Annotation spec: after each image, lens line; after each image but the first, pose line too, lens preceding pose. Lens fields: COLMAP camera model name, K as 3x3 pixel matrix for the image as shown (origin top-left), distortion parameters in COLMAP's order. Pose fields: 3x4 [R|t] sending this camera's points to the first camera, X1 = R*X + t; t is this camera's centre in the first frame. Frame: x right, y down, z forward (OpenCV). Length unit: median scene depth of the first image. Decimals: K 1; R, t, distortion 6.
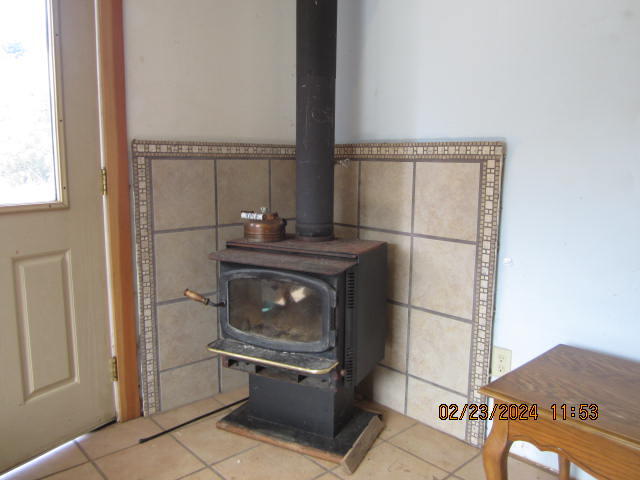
lens RADIAL K [[526.3, 0, 318.3], [0, 526.3, 241.7], [0, 0, 1]] dist [-0.034846, -0.013418]
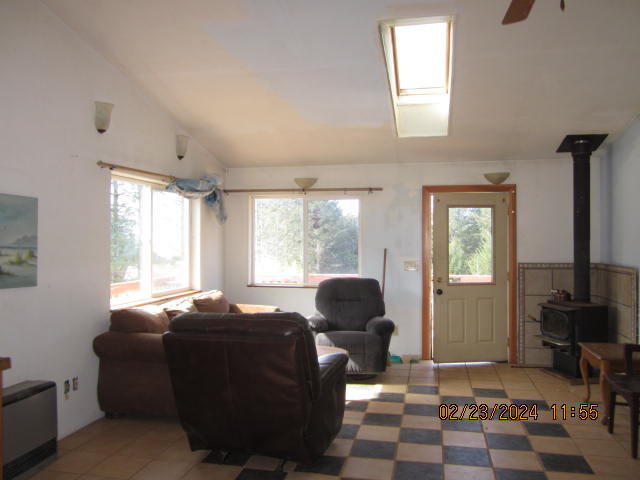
lens RADIAL K [[526.3, 0, 318.9], [0, 526.3, 239.6], [0, 0, 1]] dist [-0.034846, -0.013418]
pose [[0.578766, -0.012921, -0.815391, 1.339760], [-0.119916, 0.987657, -0.100767, 0.103204], [0.806629, 0.156099, 0.570073, -1.535120]]
